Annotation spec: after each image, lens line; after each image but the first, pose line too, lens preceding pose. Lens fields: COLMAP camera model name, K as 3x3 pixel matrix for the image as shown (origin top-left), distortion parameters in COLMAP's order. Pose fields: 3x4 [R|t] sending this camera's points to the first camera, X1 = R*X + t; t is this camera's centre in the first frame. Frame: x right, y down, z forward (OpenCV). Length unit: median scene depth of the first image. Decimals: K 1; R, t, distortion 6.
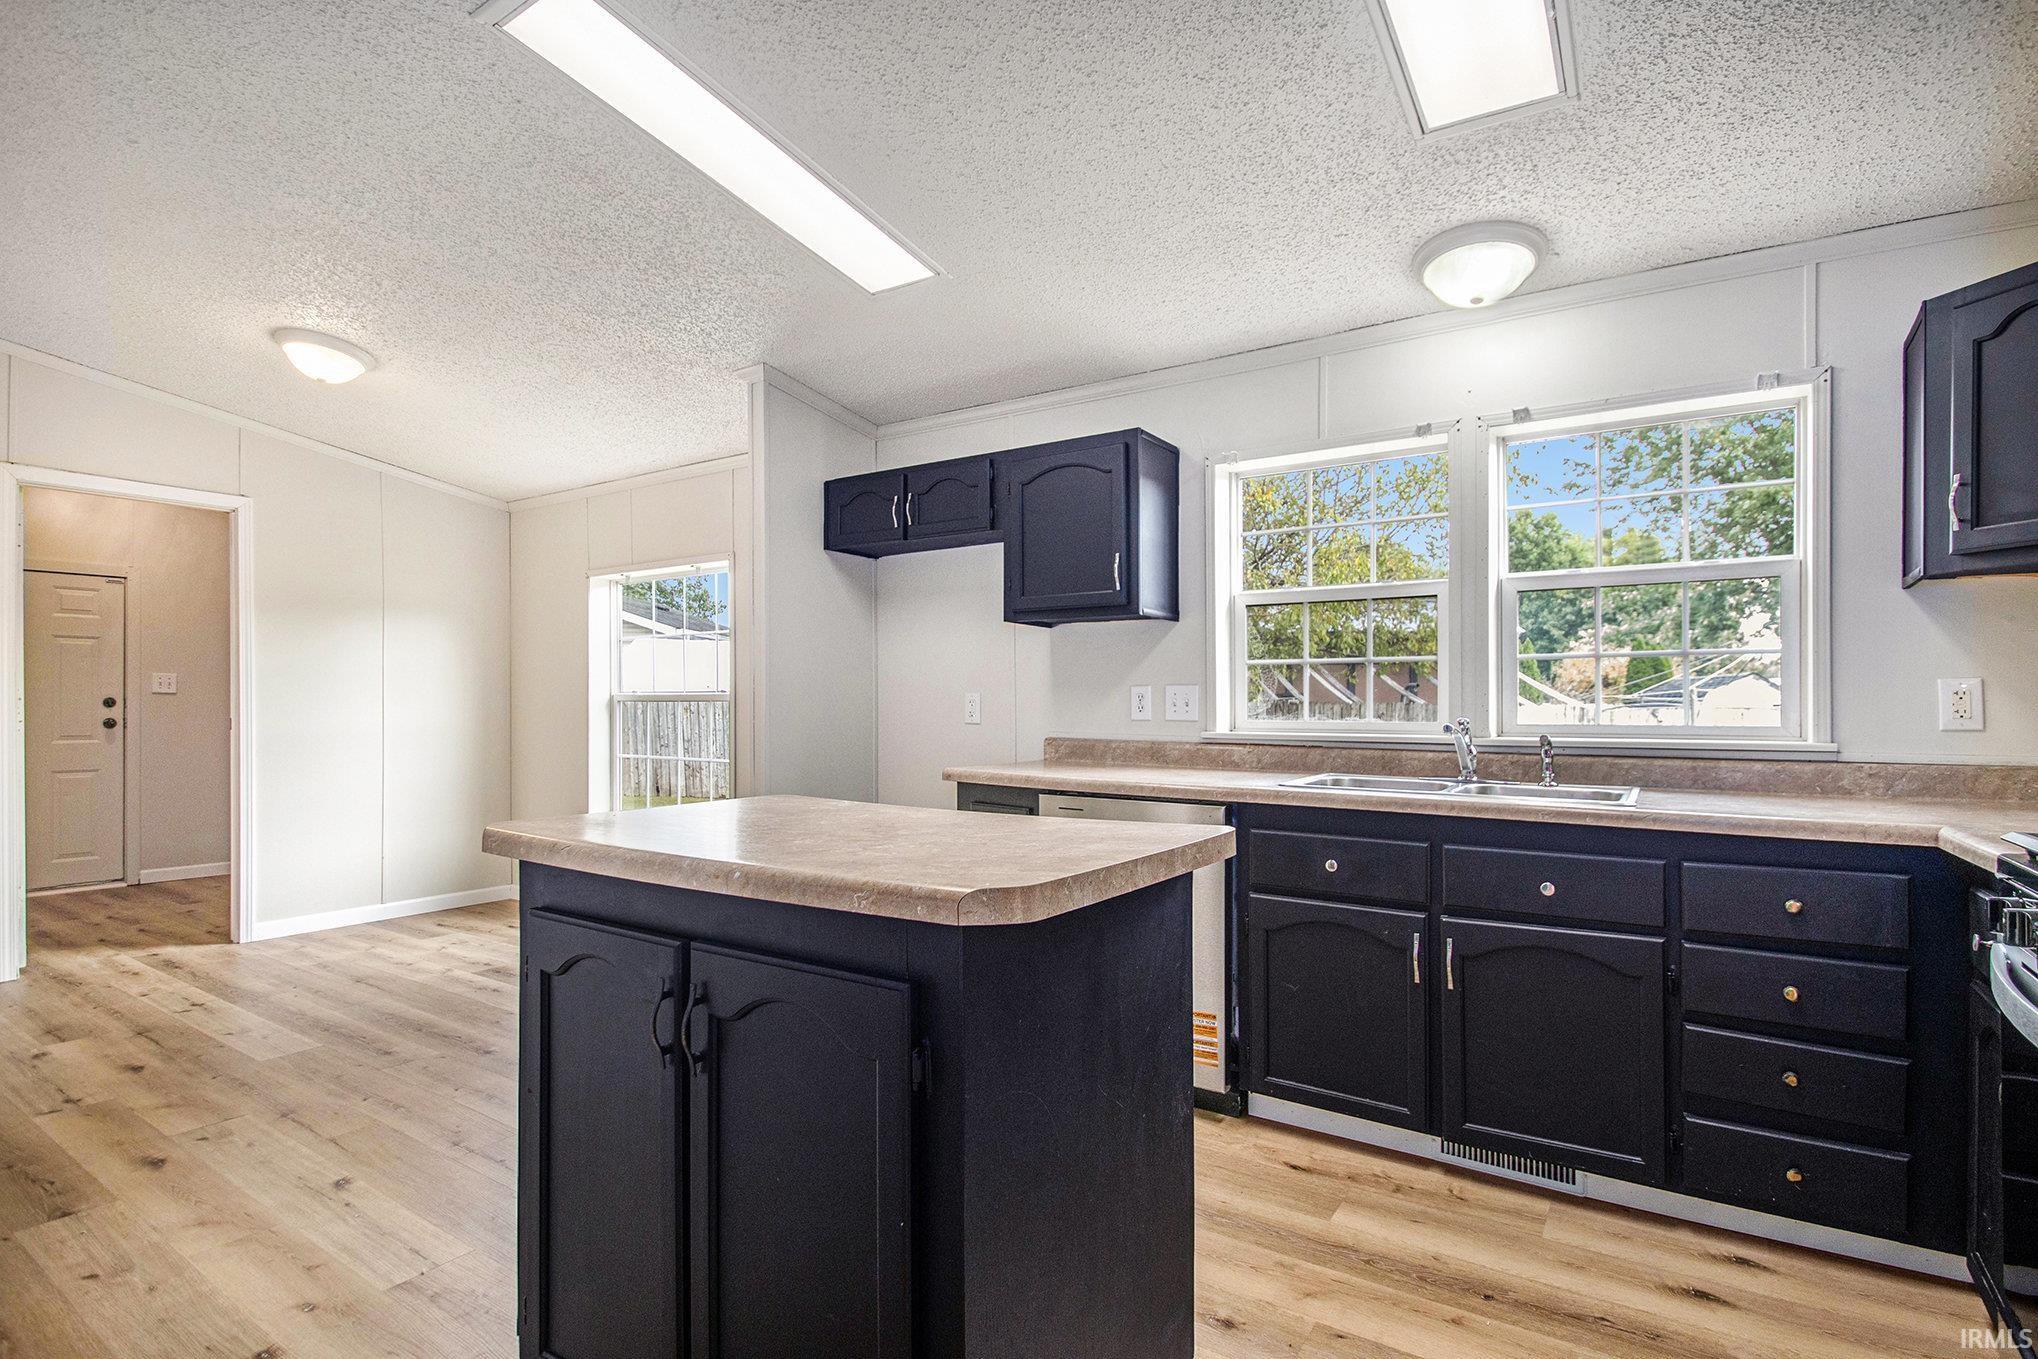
lens RADIAL K [[962.4, 0, 991.3], [0, 962.4, 706.5], [0, 0, 1]] dist [0.000974, -0.003805]
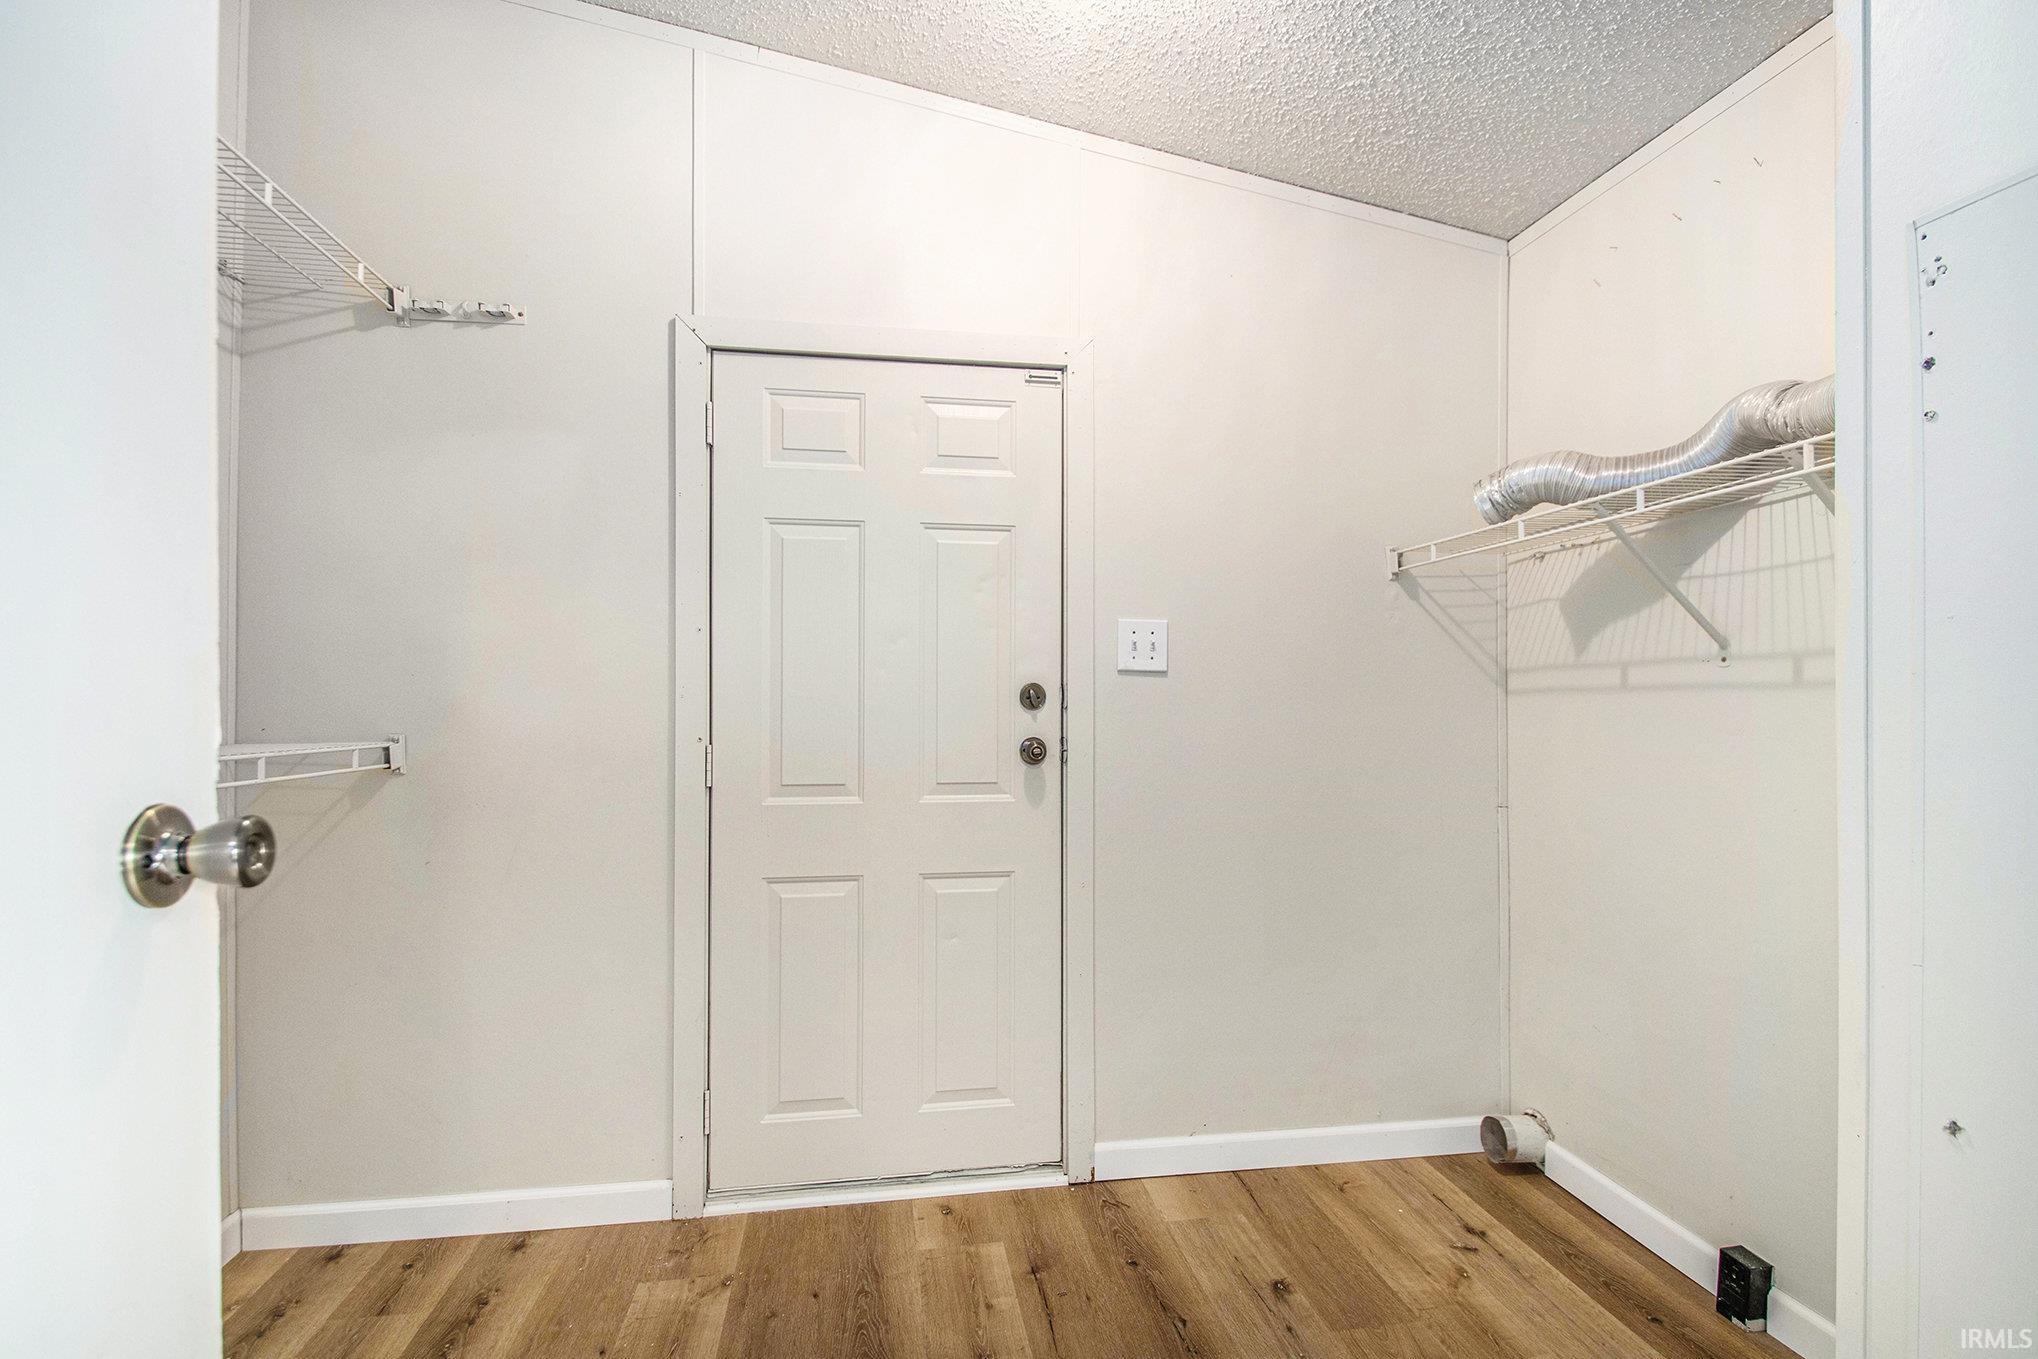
lens RADIAL K [[962.4, 0, 1021.8], [0, 962.4, 691.5], [0, 0, 1]] dist [0.000974, -0.003805]
pose [[0.699077, -0.006544, -0.715016, -0.767626], [0.002137, 0.999973, -0.007063, -0.004129], [0.715043, 0.003410, 0.699072, 0.864545]]
